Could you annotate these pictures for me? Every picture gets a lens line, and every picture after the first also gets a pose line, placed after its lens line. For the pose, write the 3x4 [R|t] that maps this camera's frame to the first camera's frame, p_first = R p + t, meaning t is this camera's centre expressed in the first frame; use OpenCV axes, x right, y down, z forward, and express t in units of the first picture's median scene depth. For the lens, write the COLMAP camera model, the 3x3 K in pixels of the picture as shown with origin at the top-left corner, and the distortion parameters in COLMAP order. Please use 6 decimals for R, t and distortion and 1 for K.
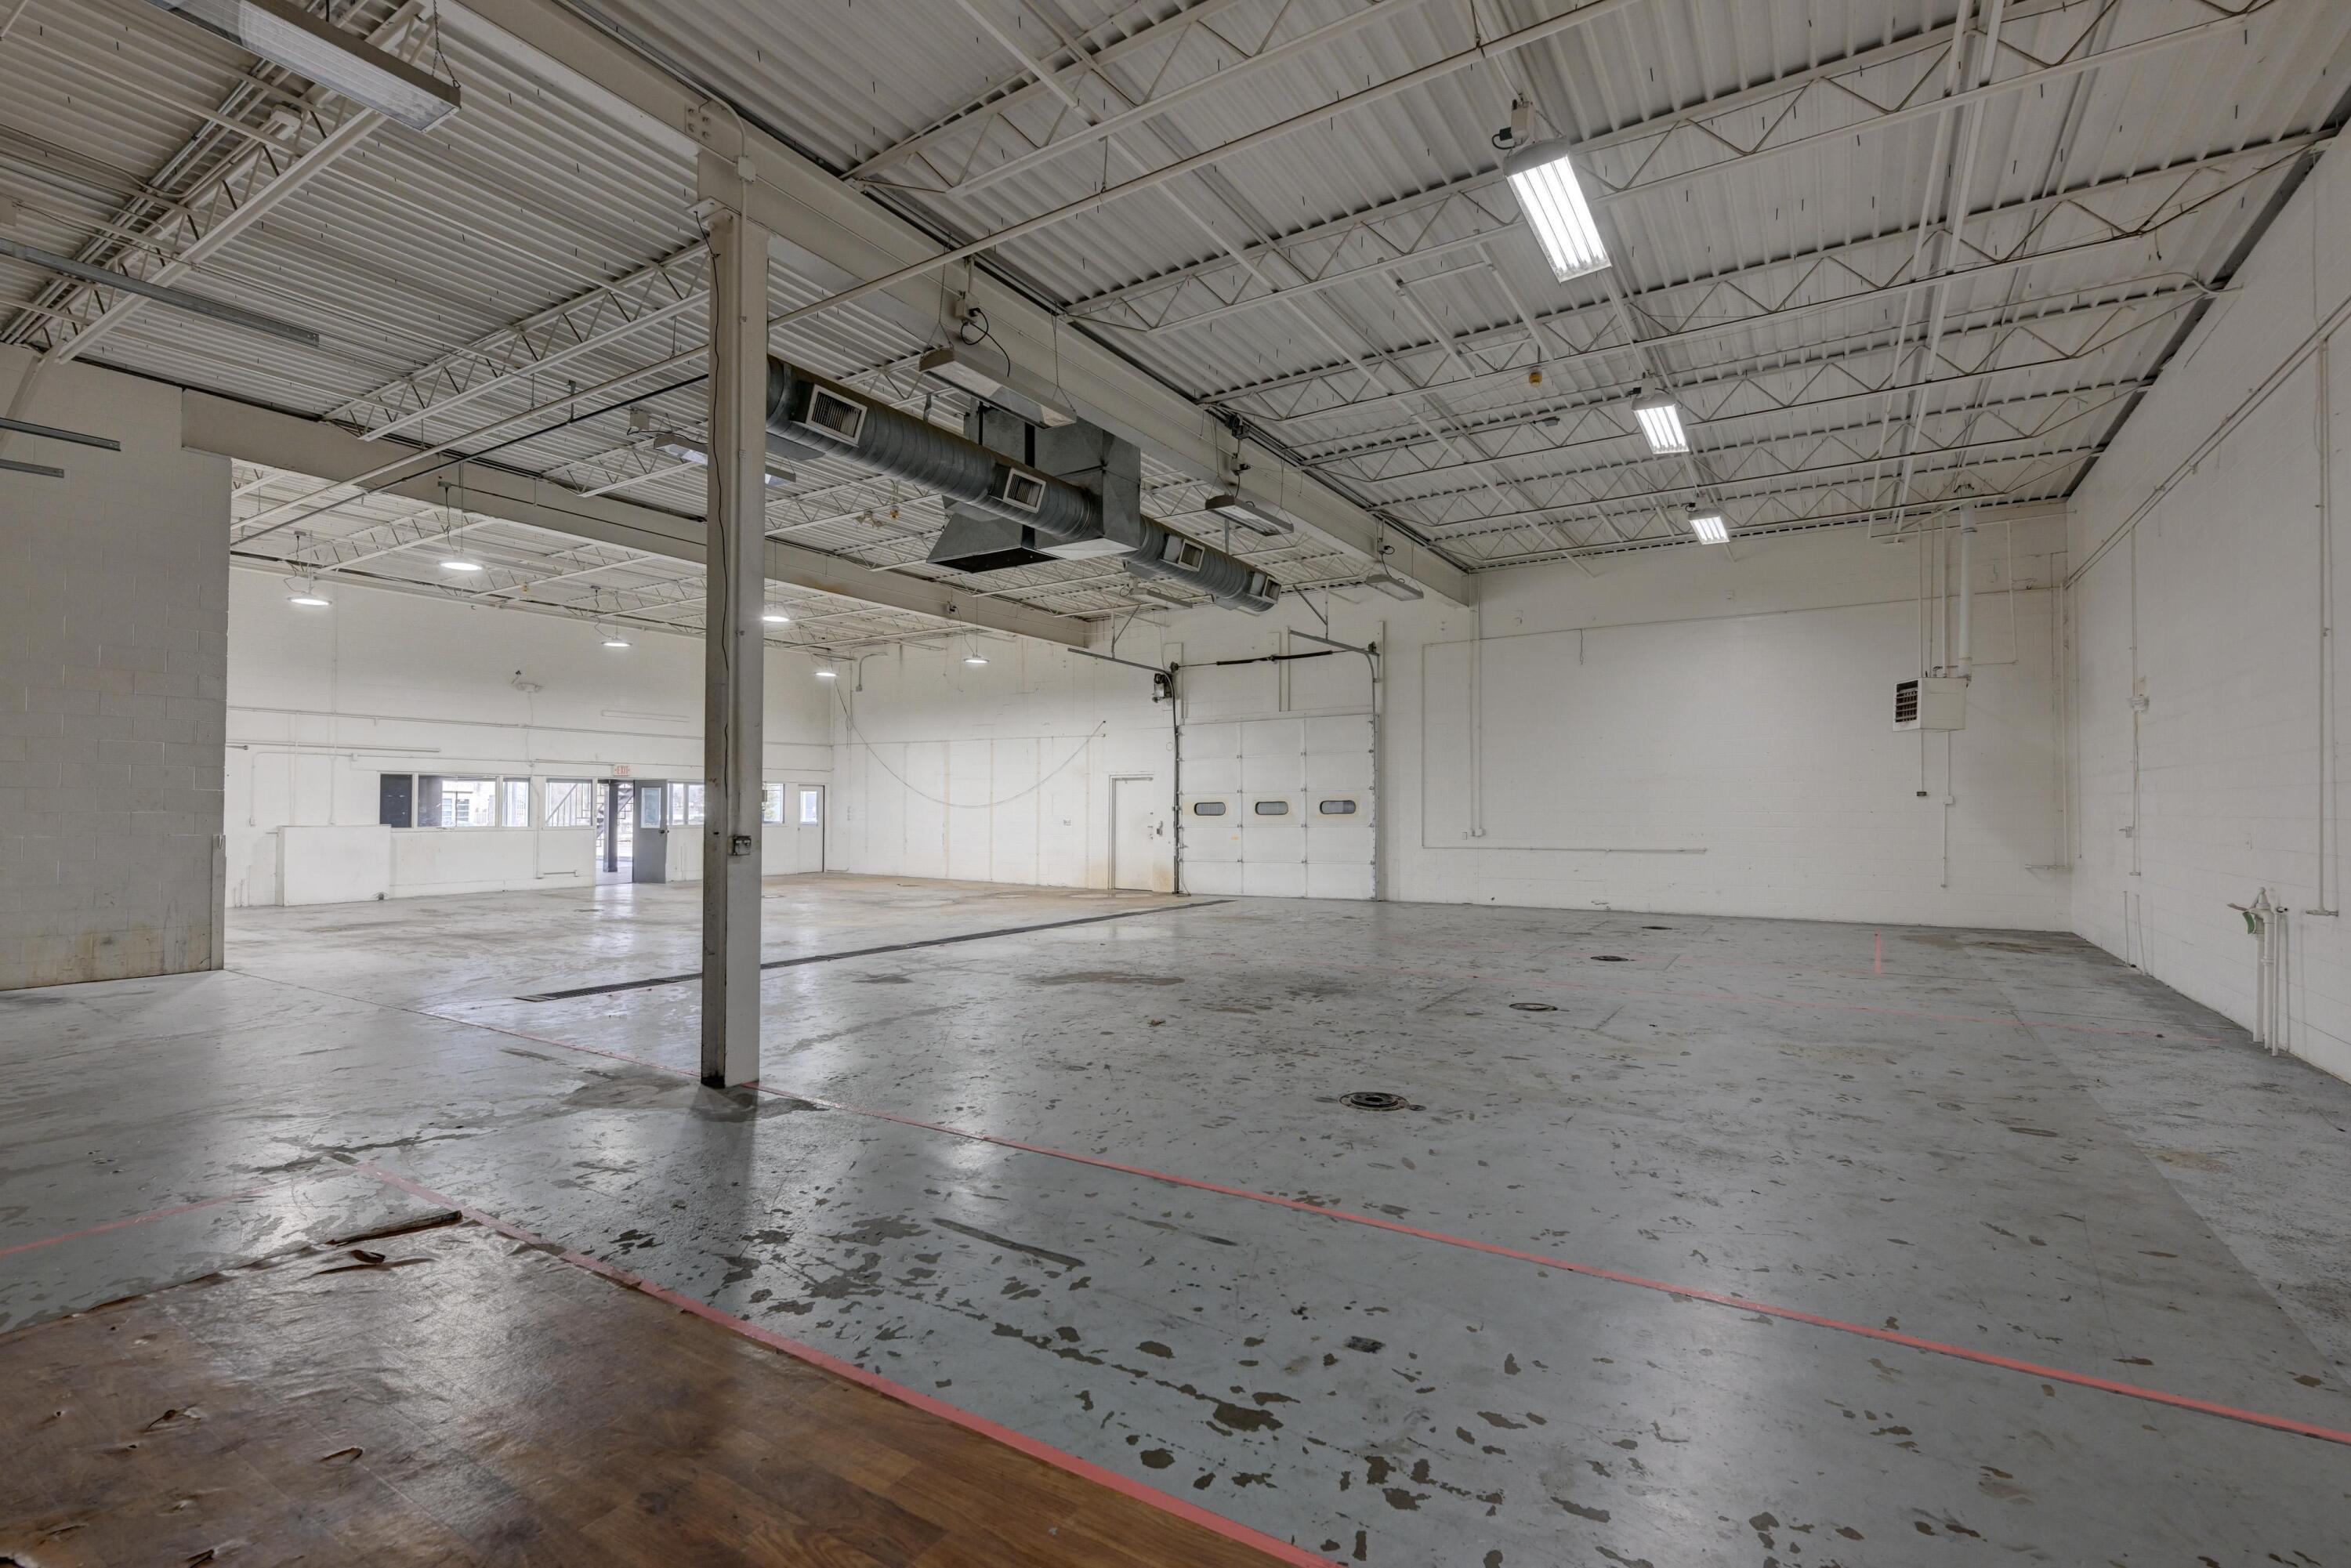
lens RADIAL K [[1048.8, 0, 1173.1], [0, 1048.8, 789.5], [0, 0, 1]] dist [-0.001923, 0.000872]
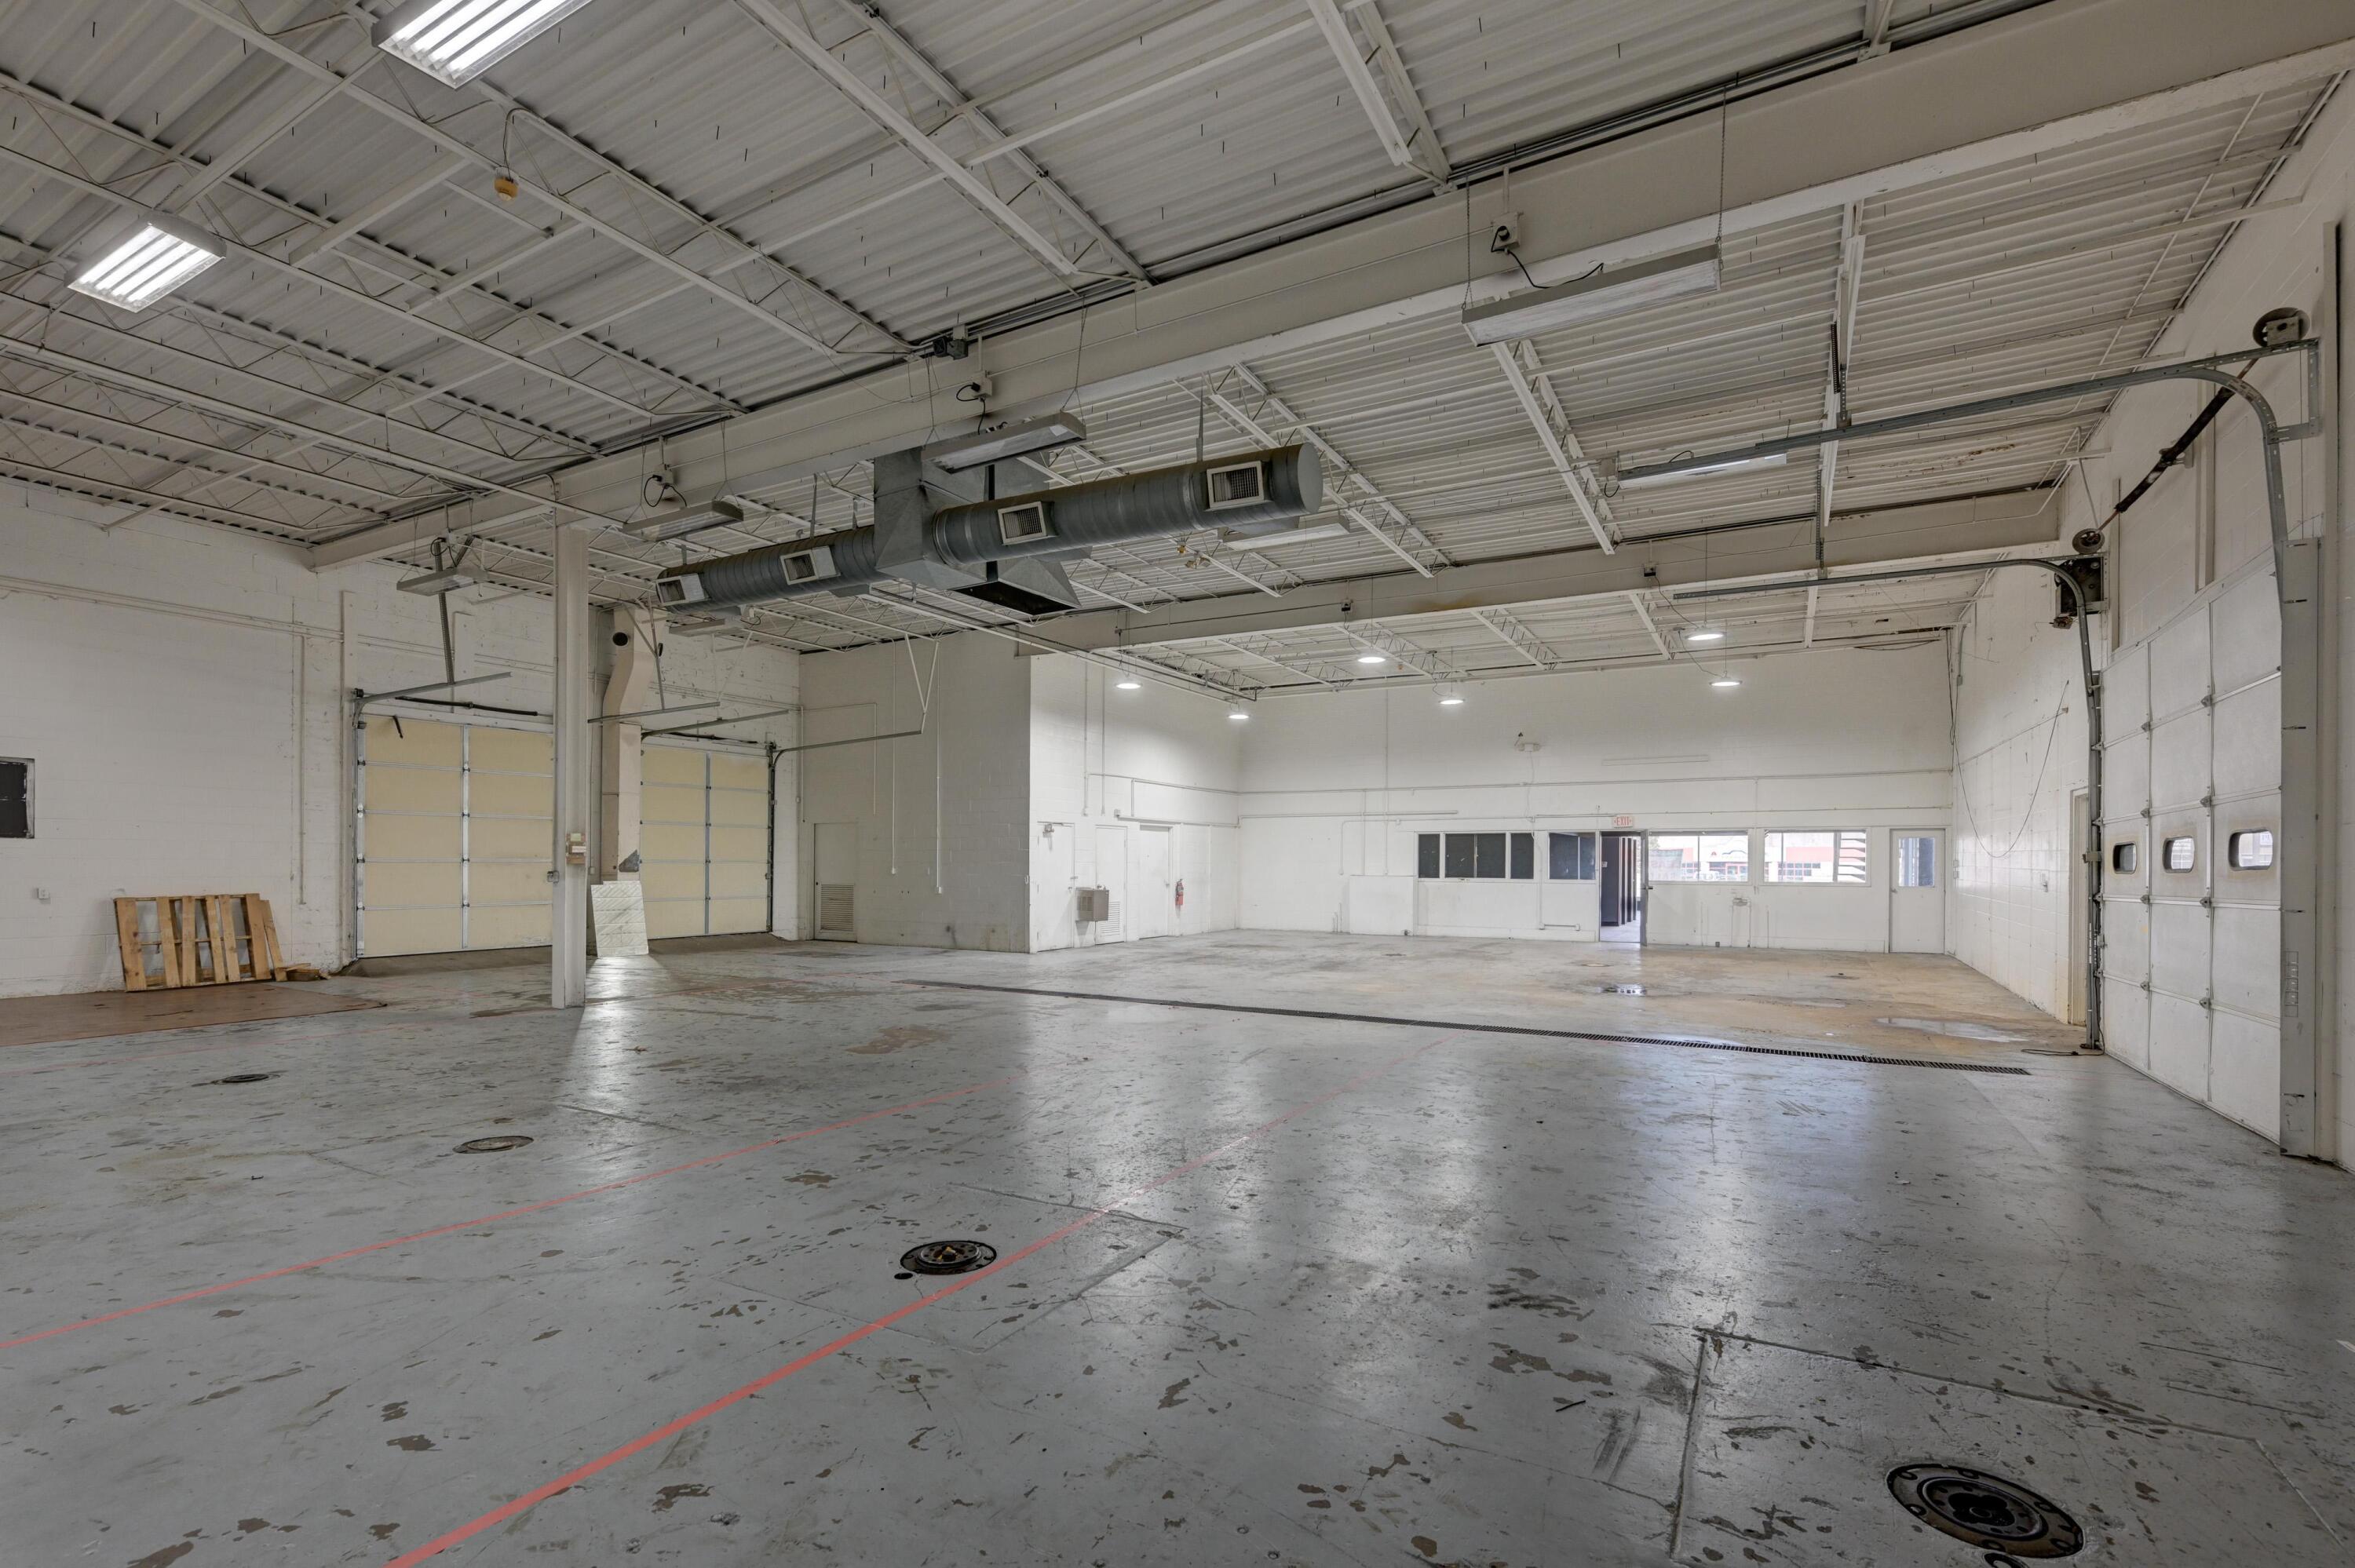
lens RADIAL K [[1050.5, 0, 1148.3], [0, 1050.5, 864.6], [0, 0, 1]] dist [-0.001923, 0.000872]
pose [[0.041235, -0.000535, -0.999149, 0.448304], [0.015816, 0.999875, 0.000117, 0.015157], [0.999024, -0.015807, 0.041239, 0.607792]]
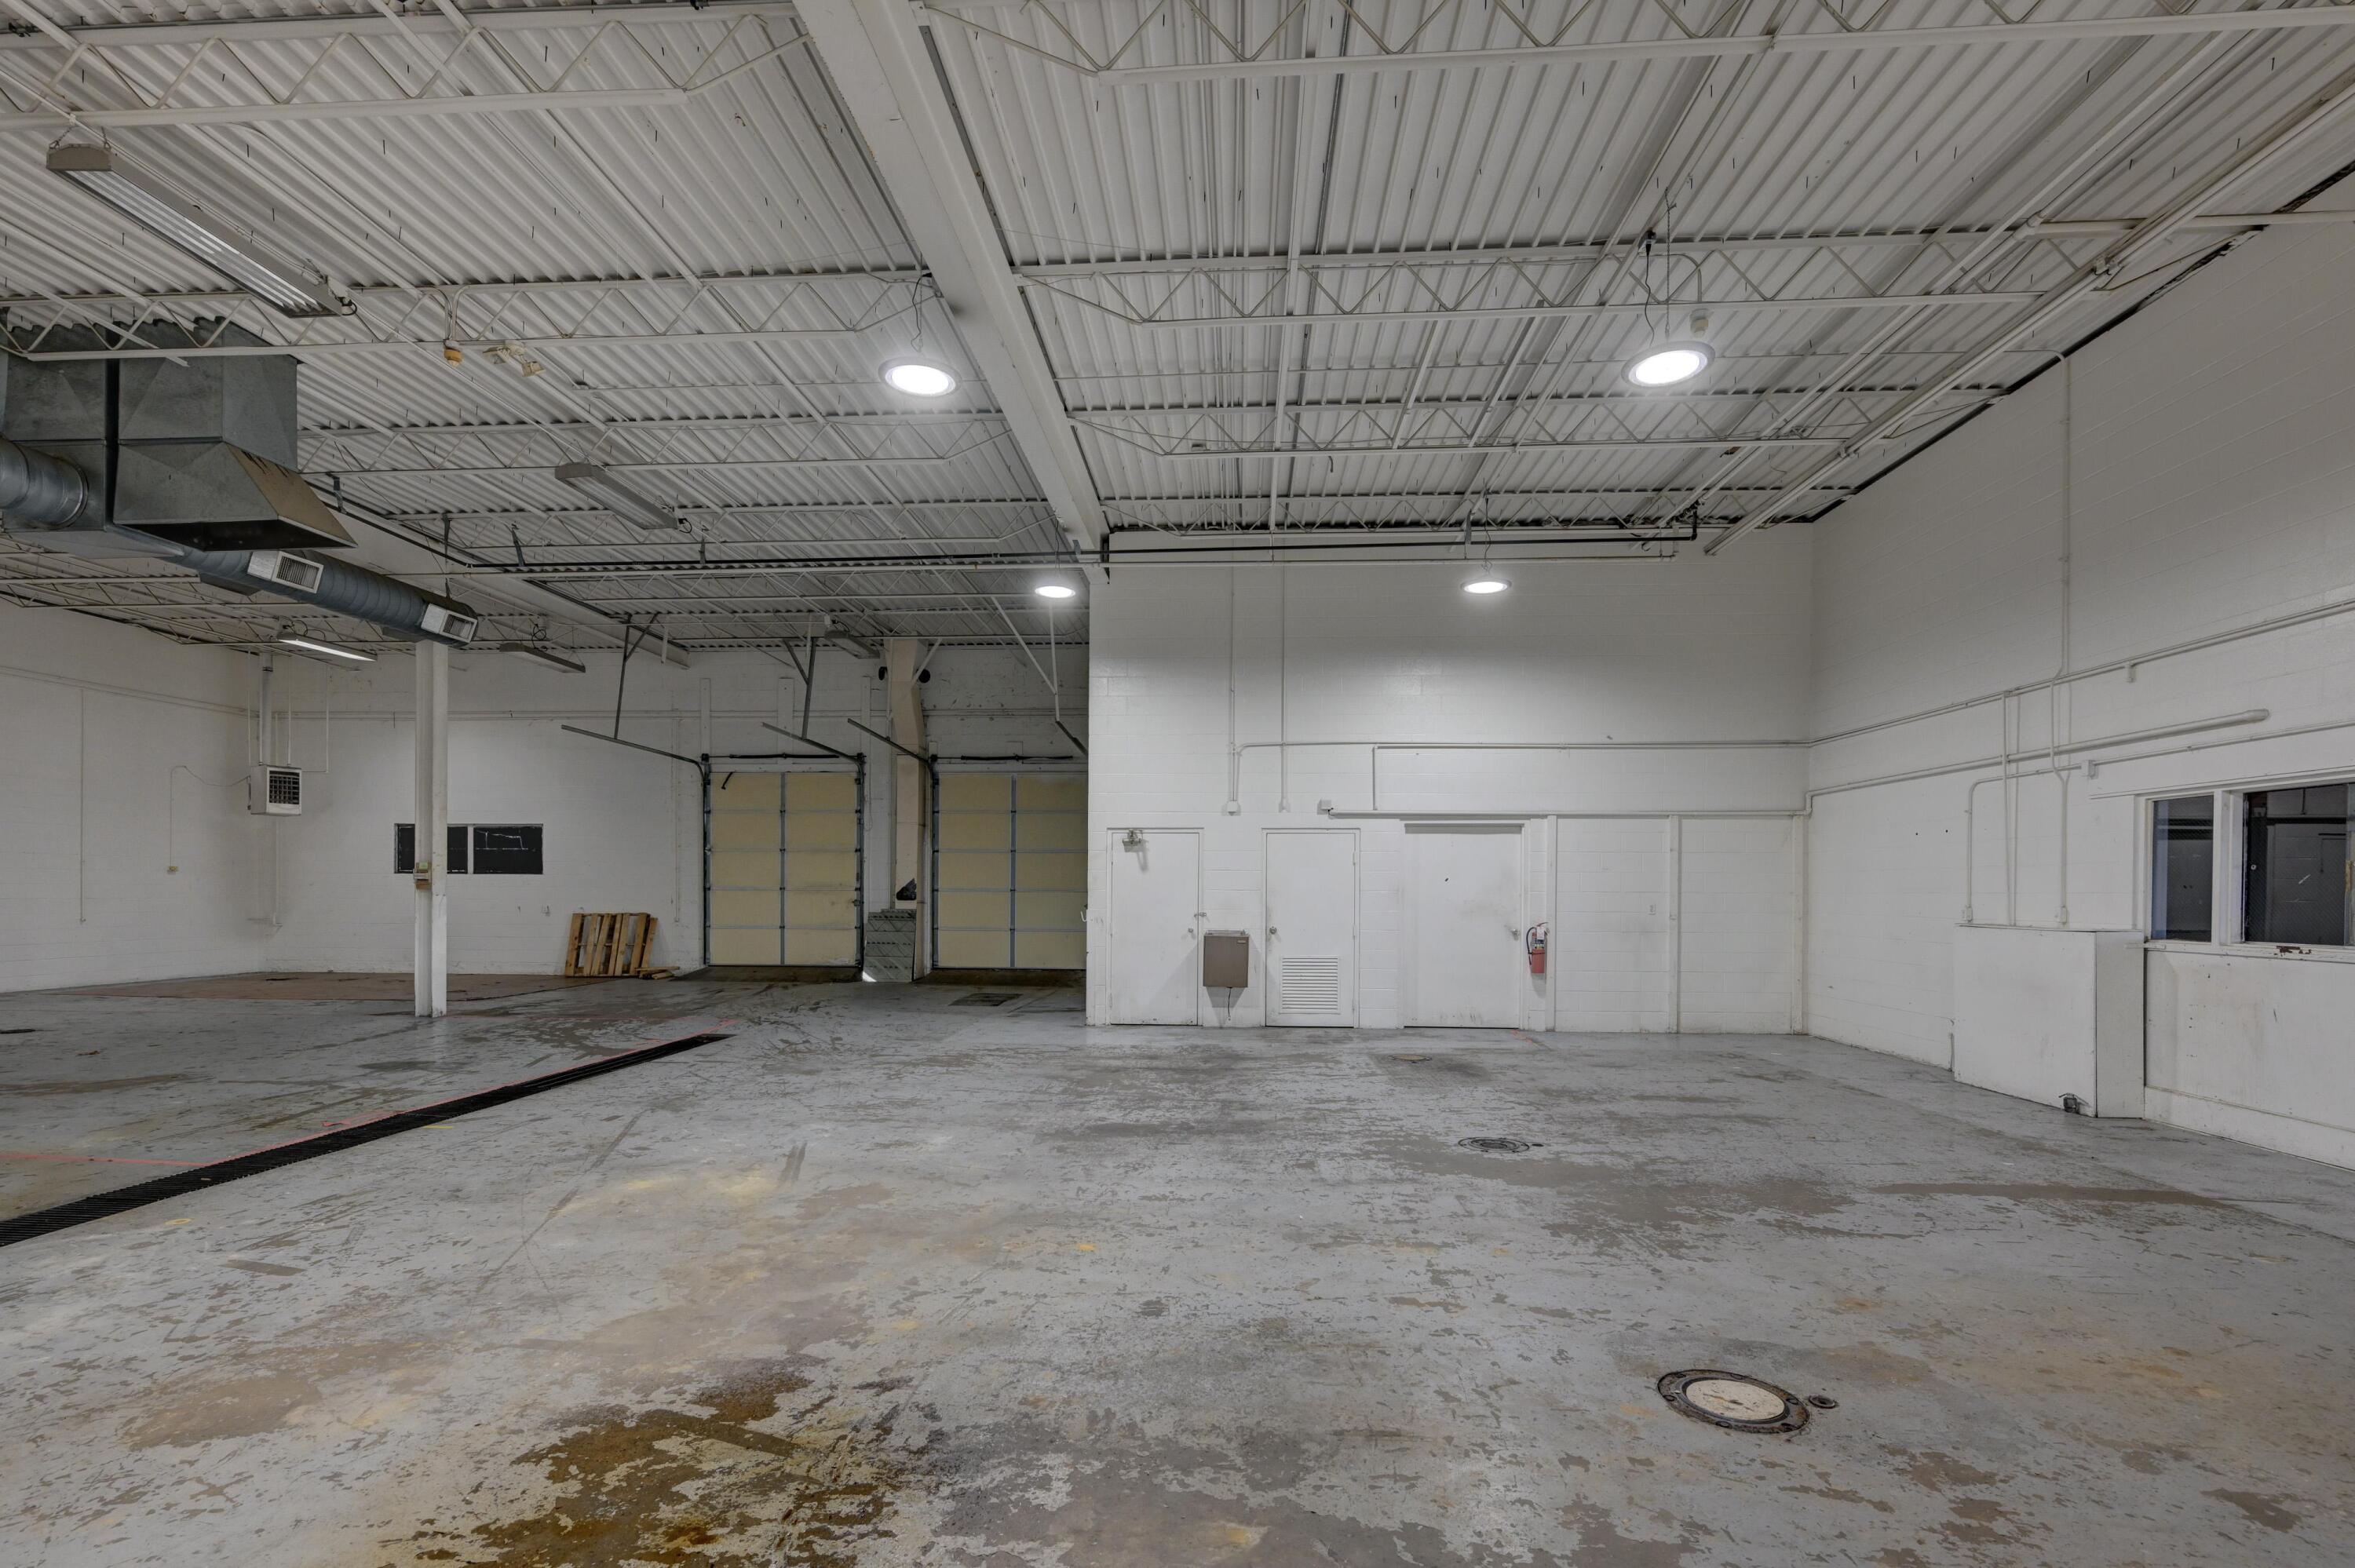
lens RADIAL K [[1050.5, 0, 1174.3], [0, 1050.5, 907.0], [0, 0, 1]] dist [-0.001923, 0.000872]
pose [[-0.877662, 0.002682, -0.479273, -0.229609], [0.004008, 0.999990, -0.001745, 0.023479], [0.479264, -0.003452, -0.877664, 1.129297]]
